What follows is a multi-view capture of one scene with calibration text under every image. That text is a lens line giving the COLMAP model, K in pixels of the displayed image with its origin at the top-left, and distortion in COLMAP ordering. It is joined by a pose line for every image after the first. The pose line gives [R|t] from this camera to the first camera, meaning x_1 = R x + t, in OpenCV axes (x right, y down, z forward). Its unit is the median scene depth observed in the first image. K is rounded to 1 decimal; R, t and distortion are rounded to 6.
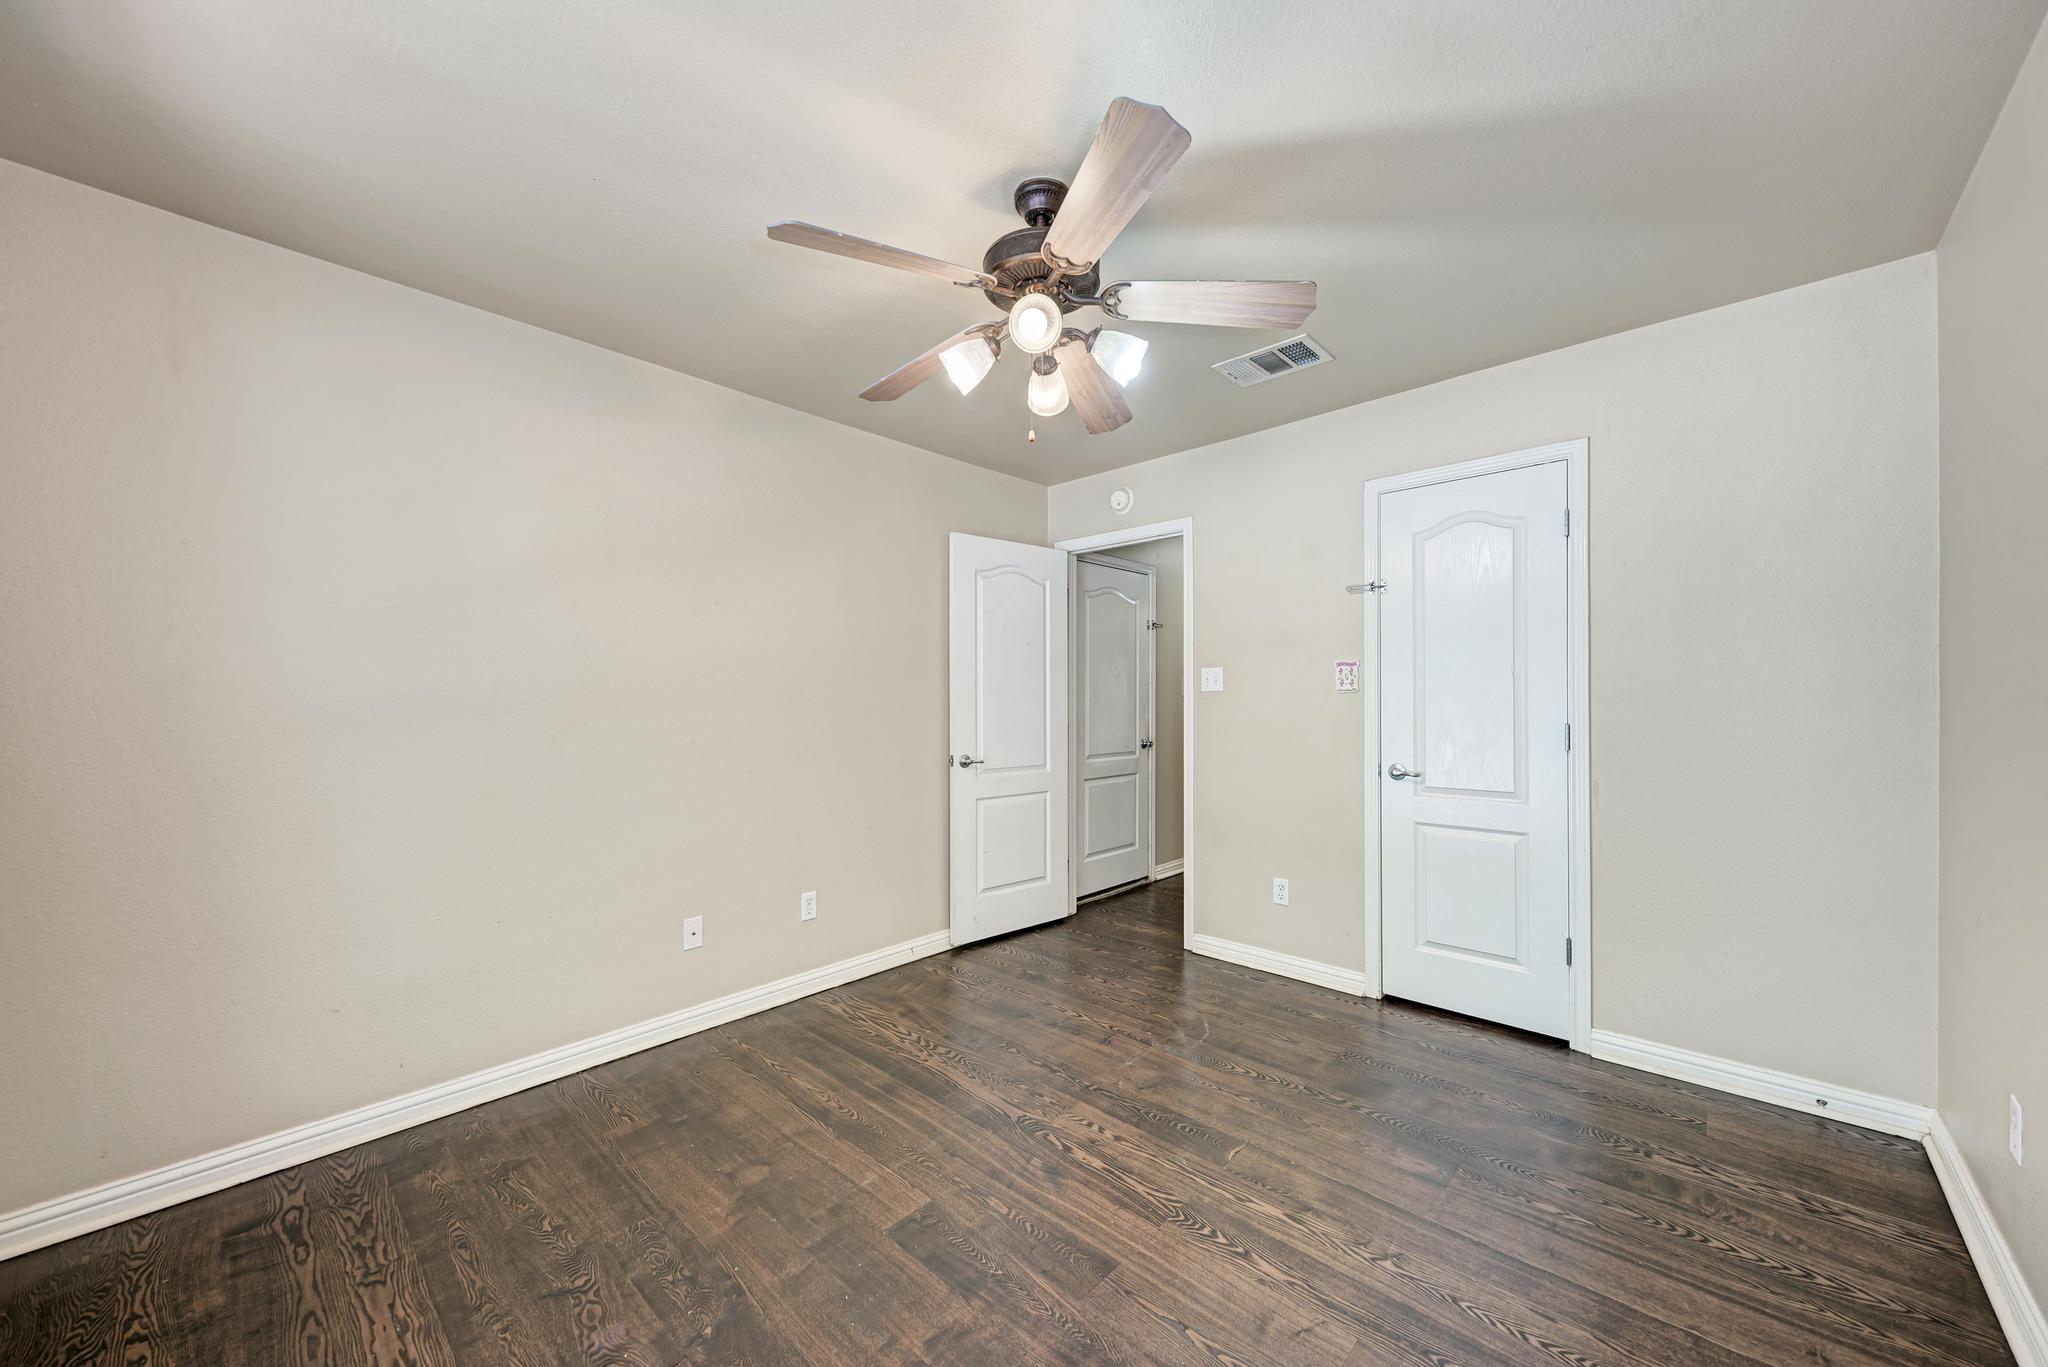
lens RADIAL K [[759.0, 0, 1039.8], [0, 759.0, 689.3], [0, 0, 1]] dist [-0.000403, -0.000455]
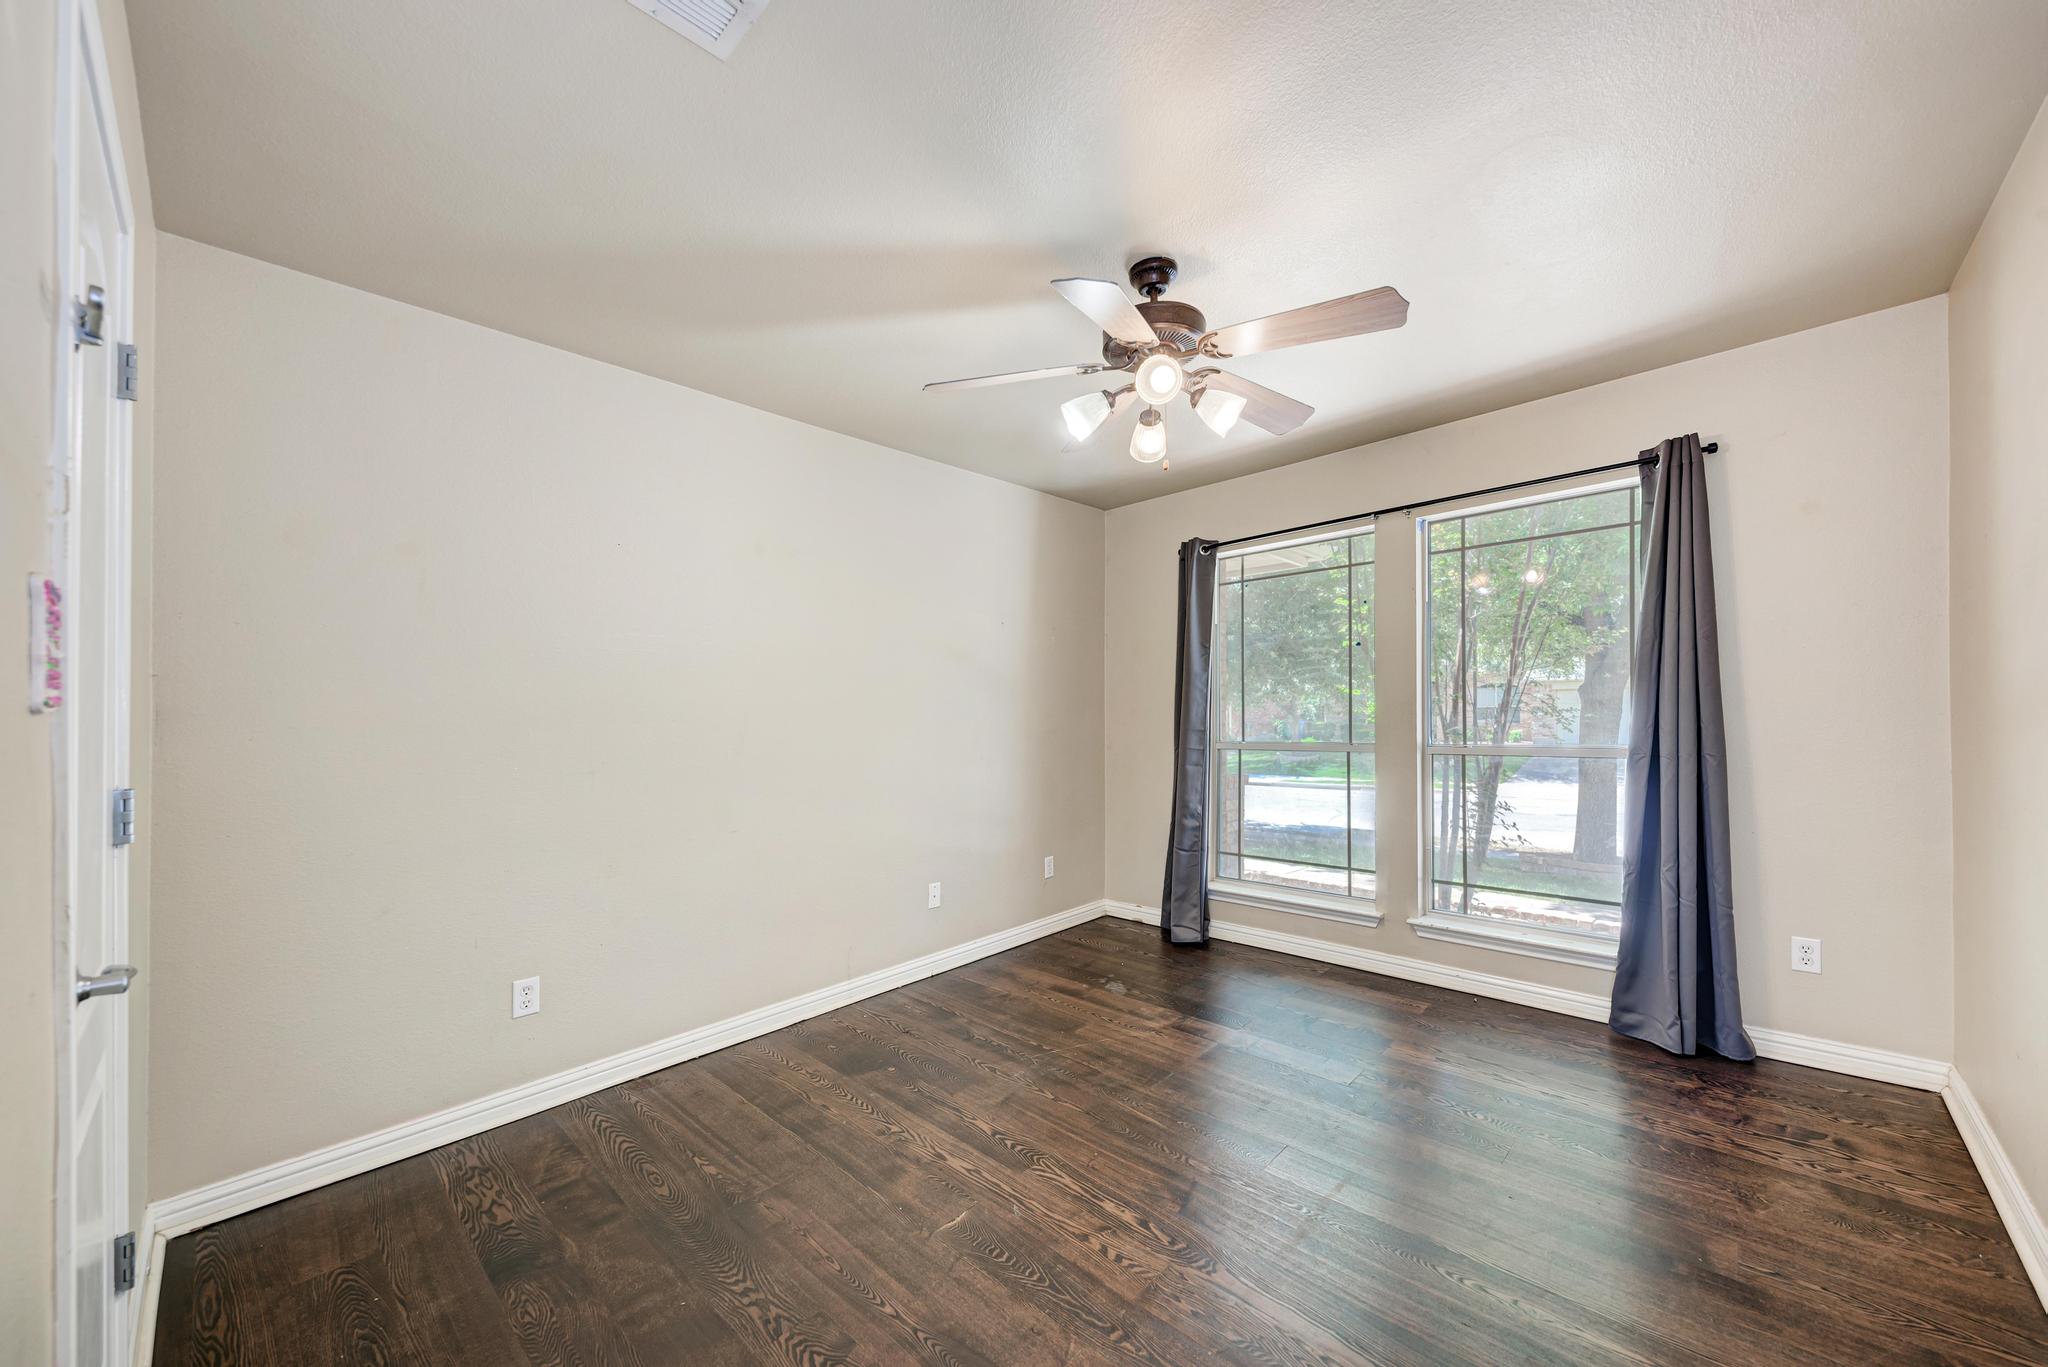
lens RADIAL K [[759.0, 0, 1039.8], [0, 759.0, 689.3], [0, 0, 1]] dist [-0.000403, -0.000455]
pose [[-0.999544, 0.028119, 0.011043, 0.139668], [0.027632, 0.998735, -0.042007, 0.028647], [-0.012210, -0.041683, -0.999056, 2.068544]]
